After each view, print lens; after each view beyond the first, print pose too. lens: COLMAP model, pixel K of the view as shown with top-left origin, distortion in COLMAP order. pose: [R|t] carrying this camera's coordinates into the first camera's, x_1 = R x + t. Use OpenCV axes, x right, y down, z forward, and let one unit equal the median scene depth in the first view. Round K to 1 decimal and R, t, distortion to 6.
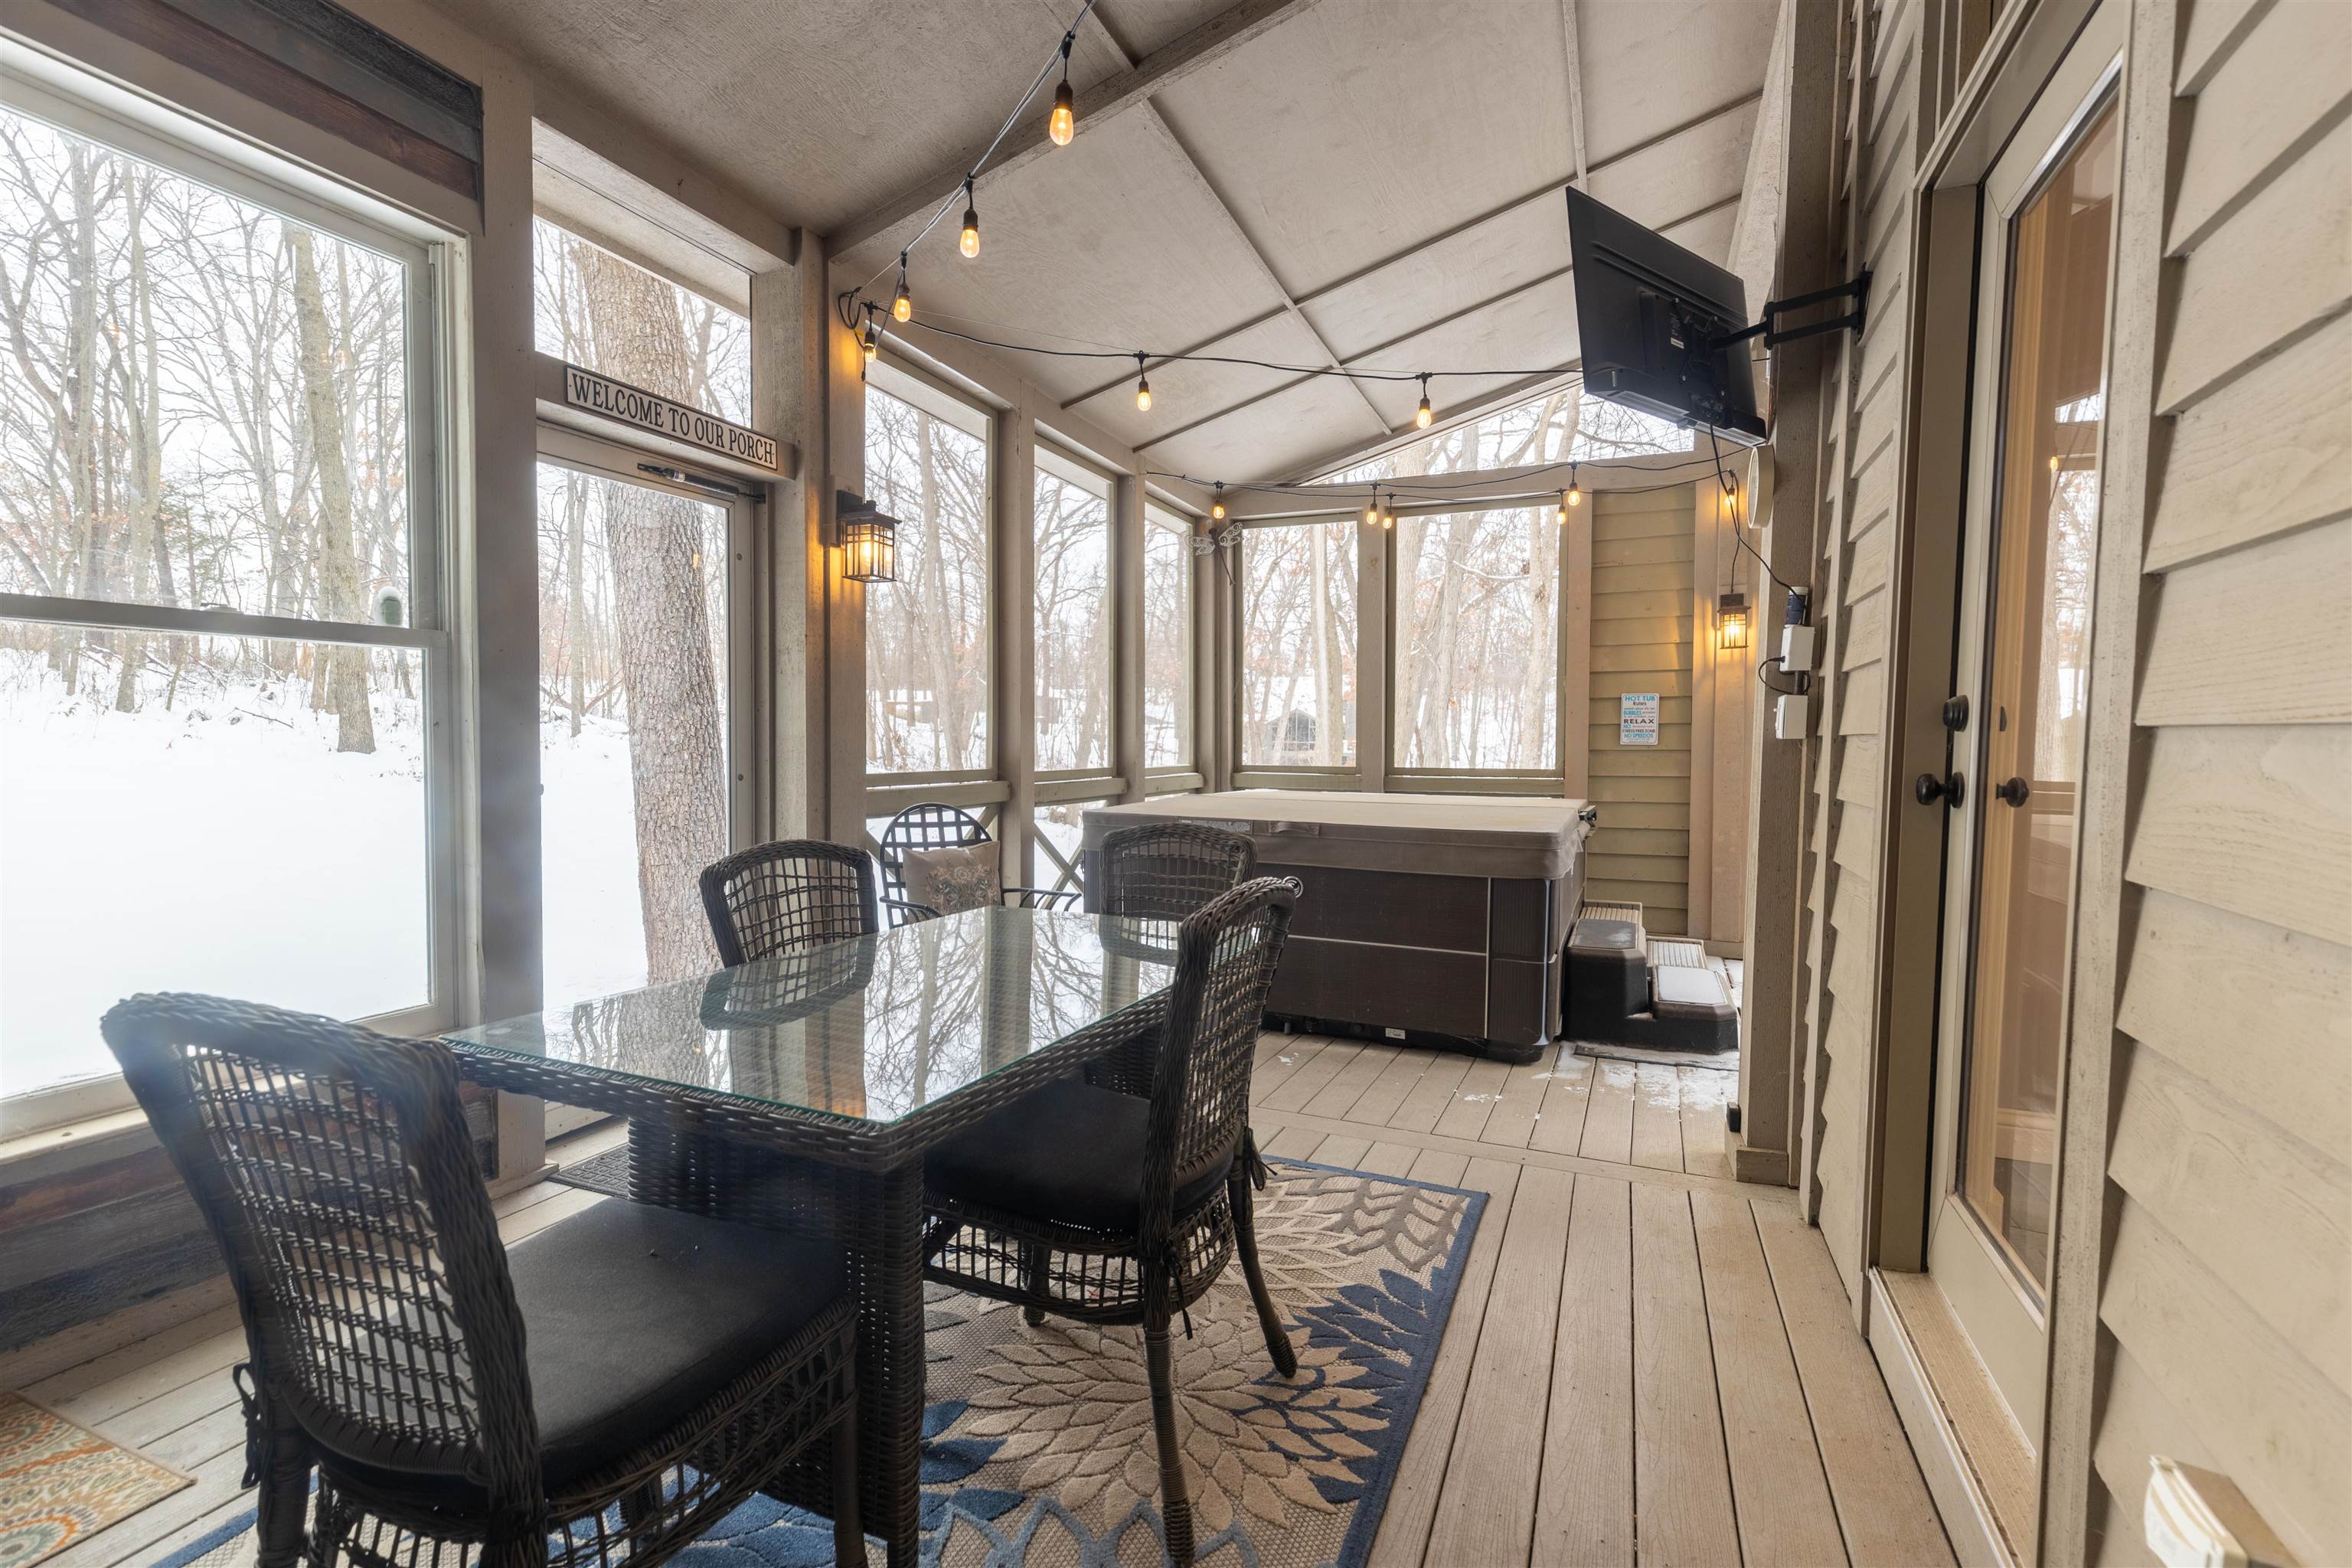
lens RADIAL K [[1066.3, 0, 1179.3], [0, 1066.3, 790.2], [0, 0, 1]] dist [0.005170, -0.000227]
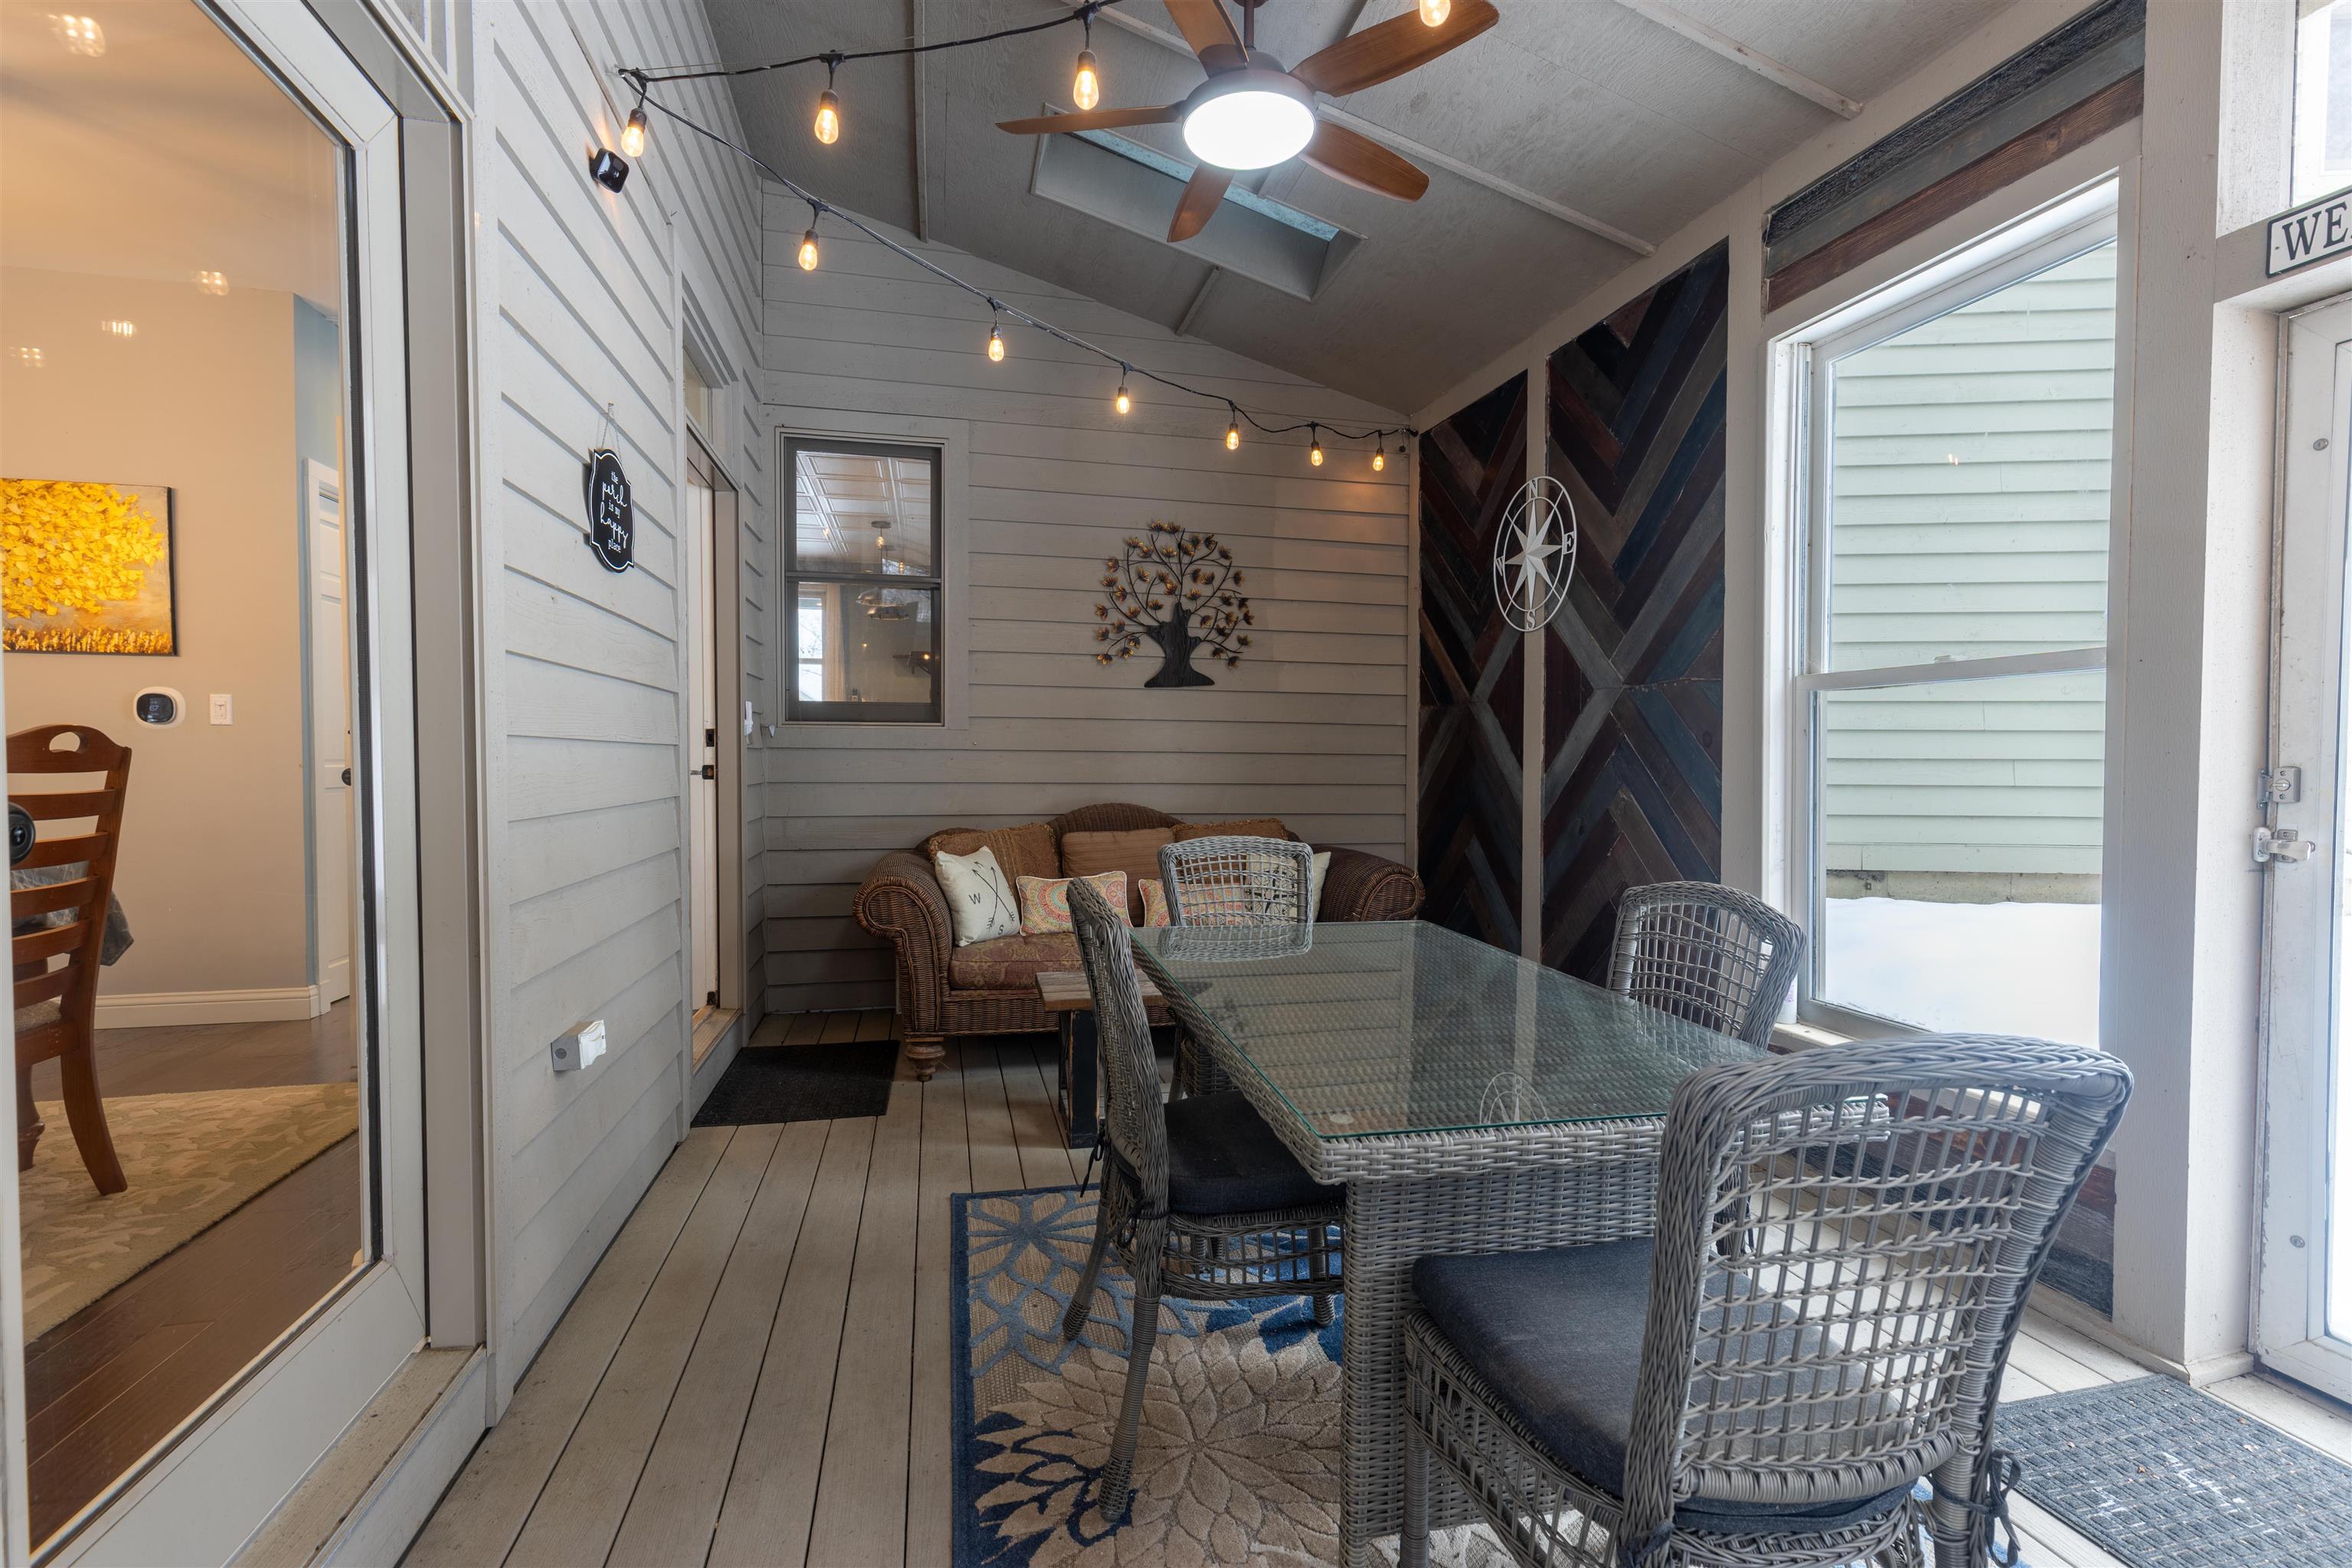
lens RADIAL K [[1066.3, 0, 1180.3], [0, 1066.3, 783.6], [0, 0, 1]] dist [0.005170, -0.000227]
pose [[-0.821989, -0.002176, -0.569500, 0.586716], [-0.042544, 0.997433, 0.057595, -0.082356], [0.567913, 0.071572, -0.819971, 1.843599]]
